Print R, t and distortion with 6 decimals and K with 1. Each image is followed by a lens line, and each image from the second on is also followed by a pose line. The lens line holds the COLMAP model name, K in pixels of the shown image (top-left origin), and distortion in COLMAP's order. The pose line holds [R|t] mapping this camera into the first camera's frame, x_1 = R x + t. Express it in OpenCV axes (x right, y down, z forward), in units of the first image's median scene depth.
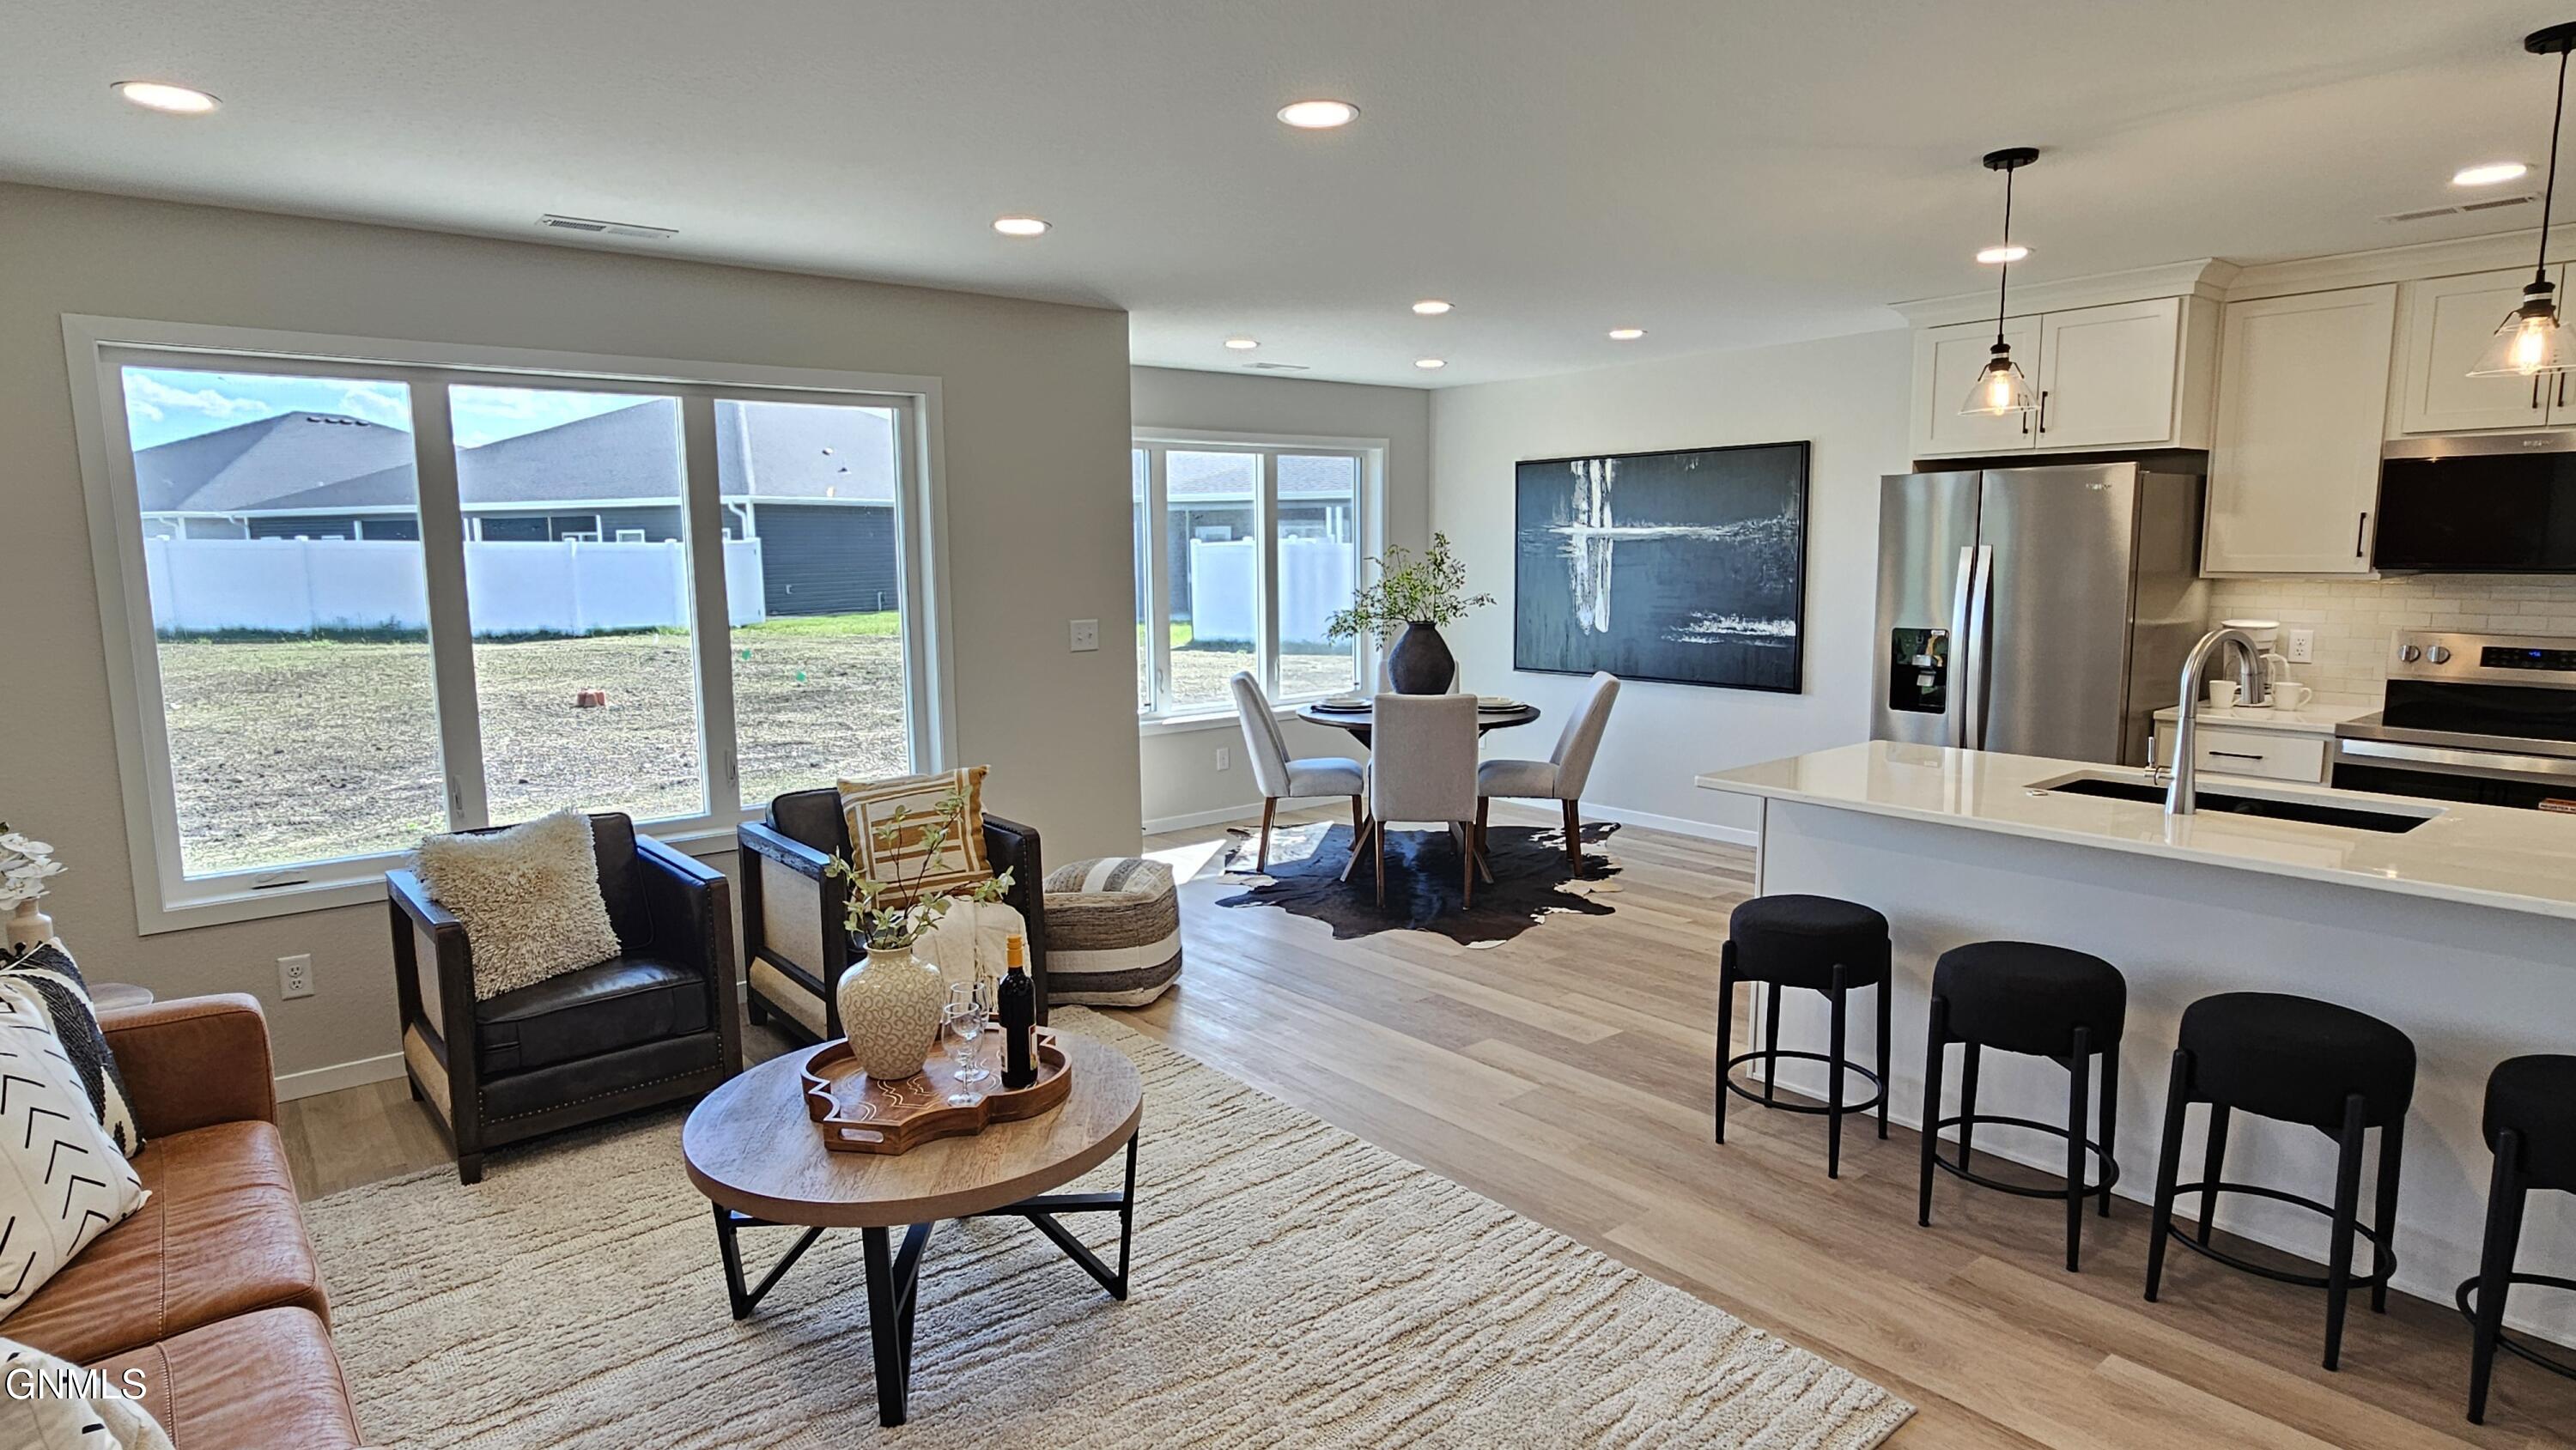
lens RADIAL K [[1217.9, 0, 1305.1], [0, 1217.9, 727.6], [0, 0, 1]] dist [0.003086, 0.000247]
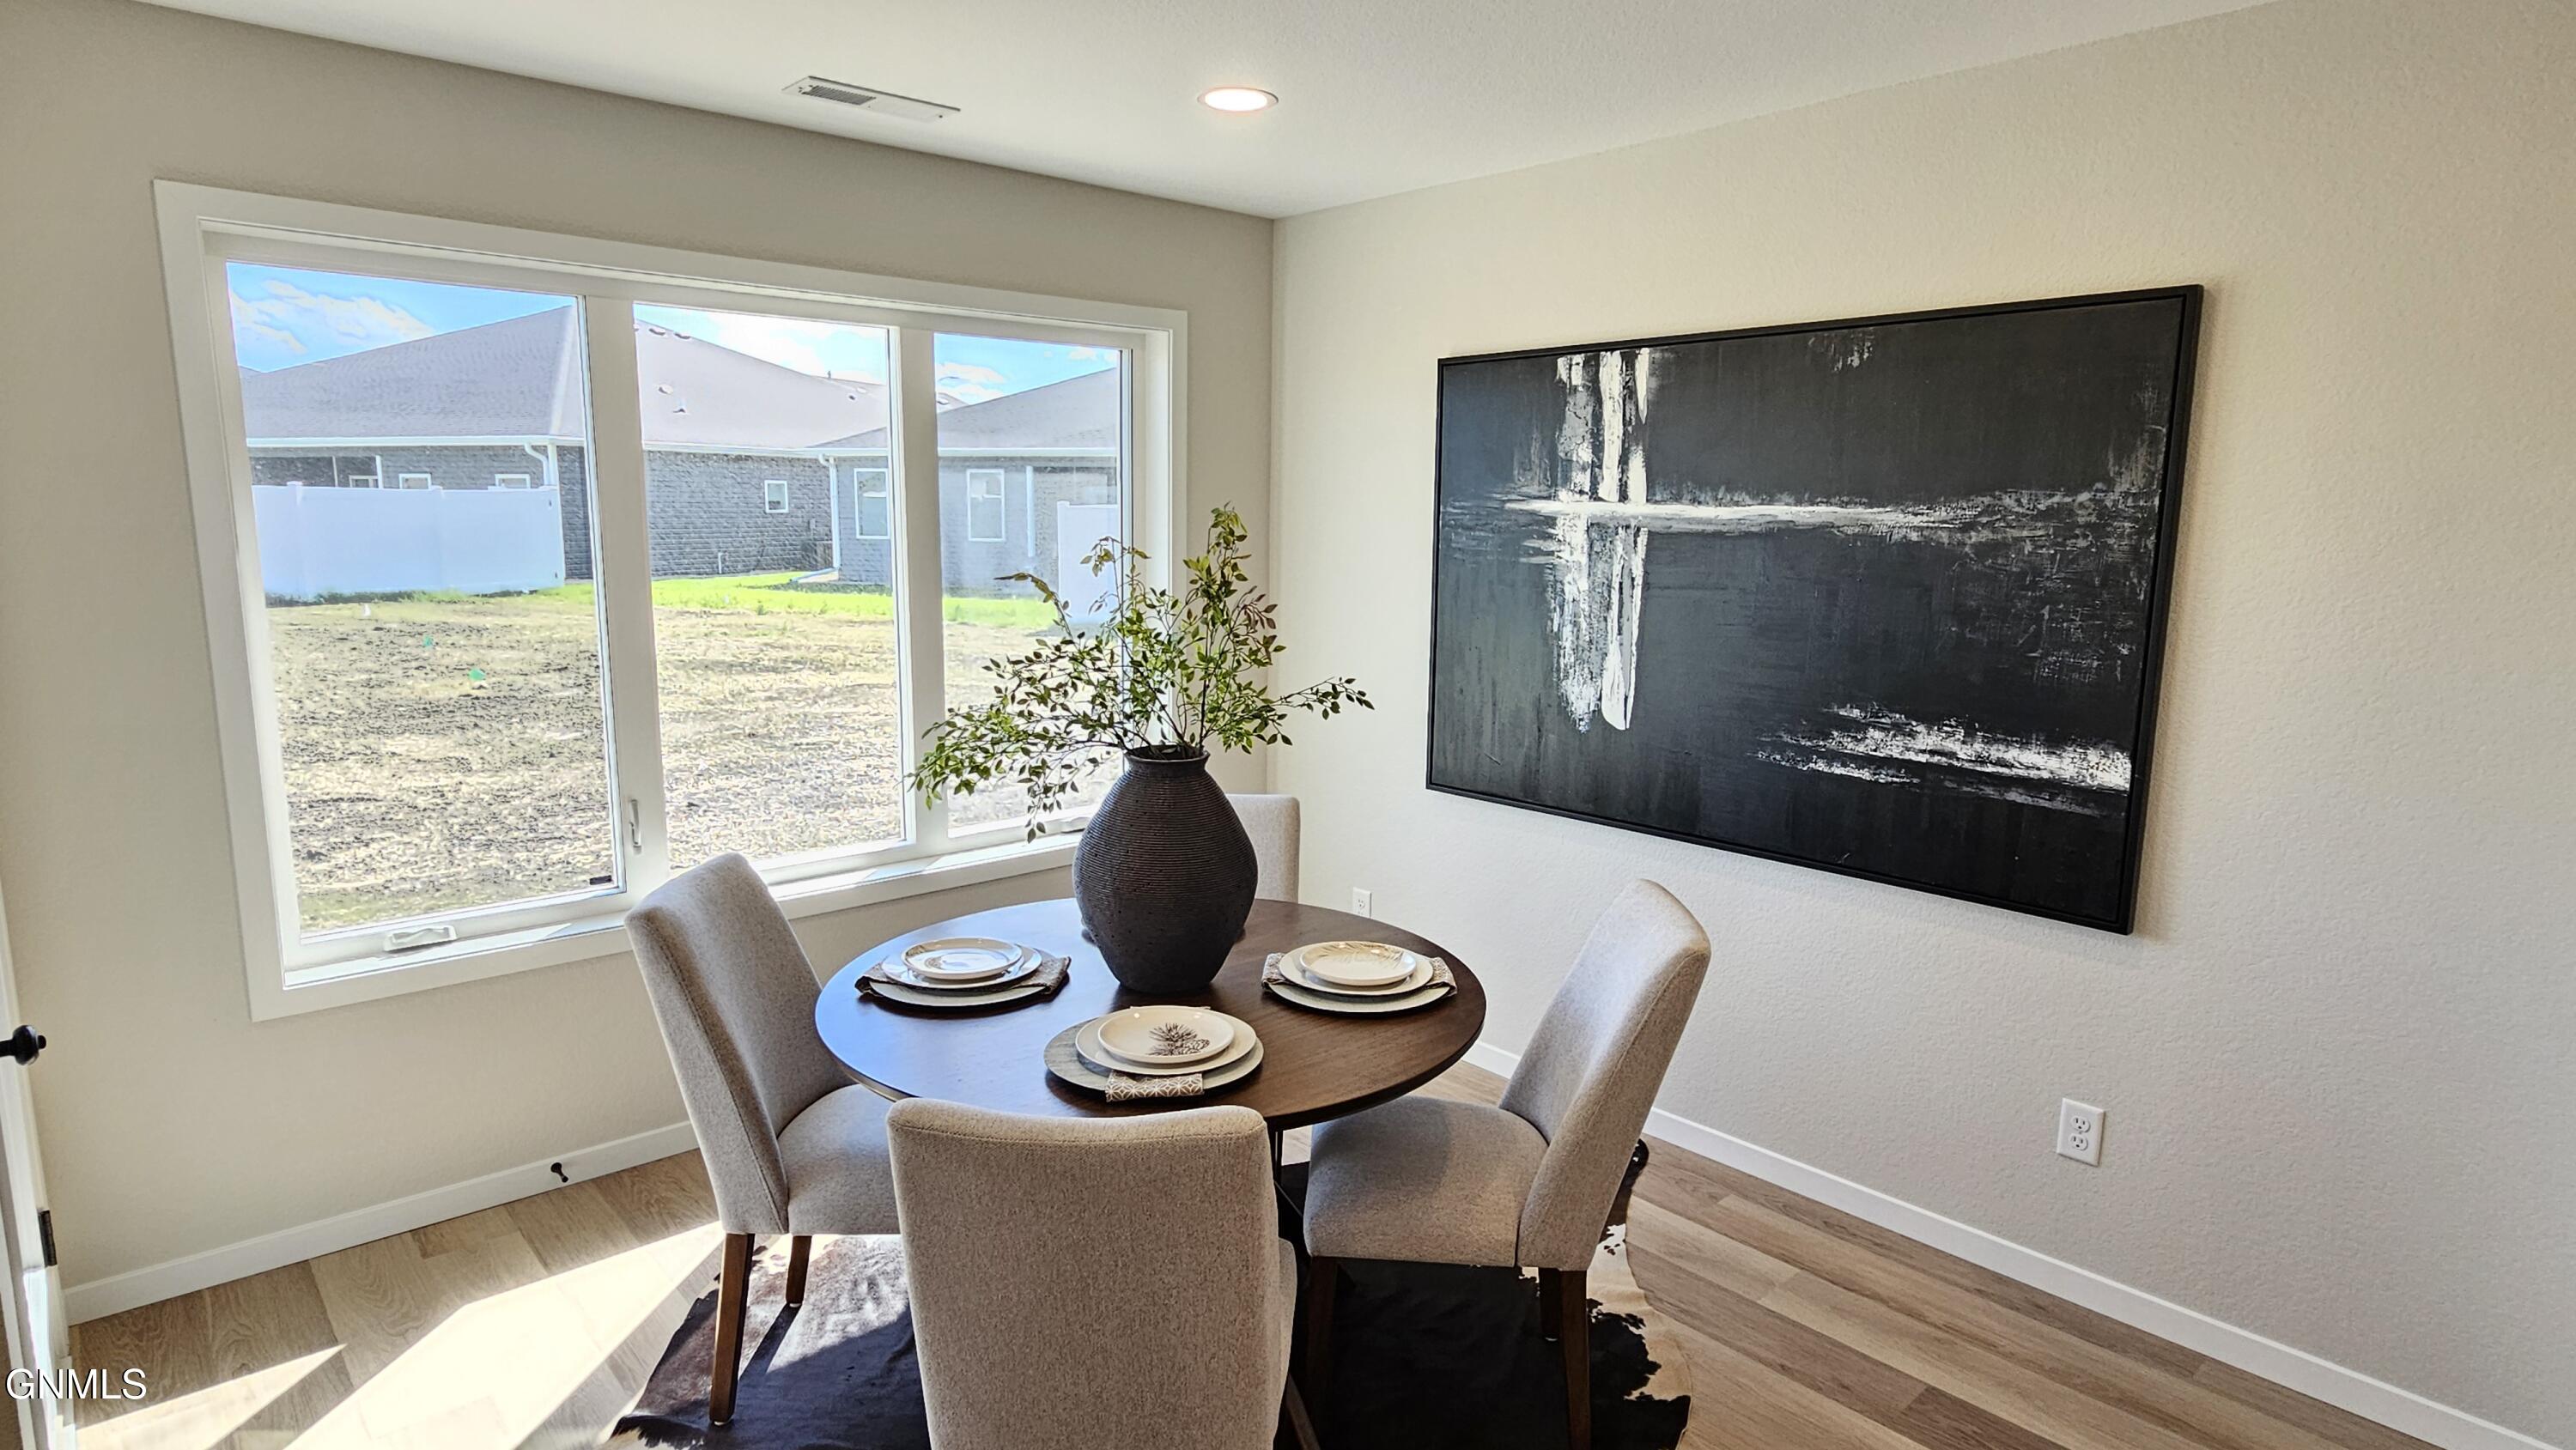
lens RADIAL K [[1217.9, 0, 1305.1], [0, 1217.9, 727.6], [0, 0, 1]] dist [0.003086, 0.000247]
pose [[0.998222, 0.012150, 0.058362, 0.099889], [-0.013833, 0.999497, 0.028534, -0.091652], [-0.057986, -0.029290, 0.997888, 0.551936]]
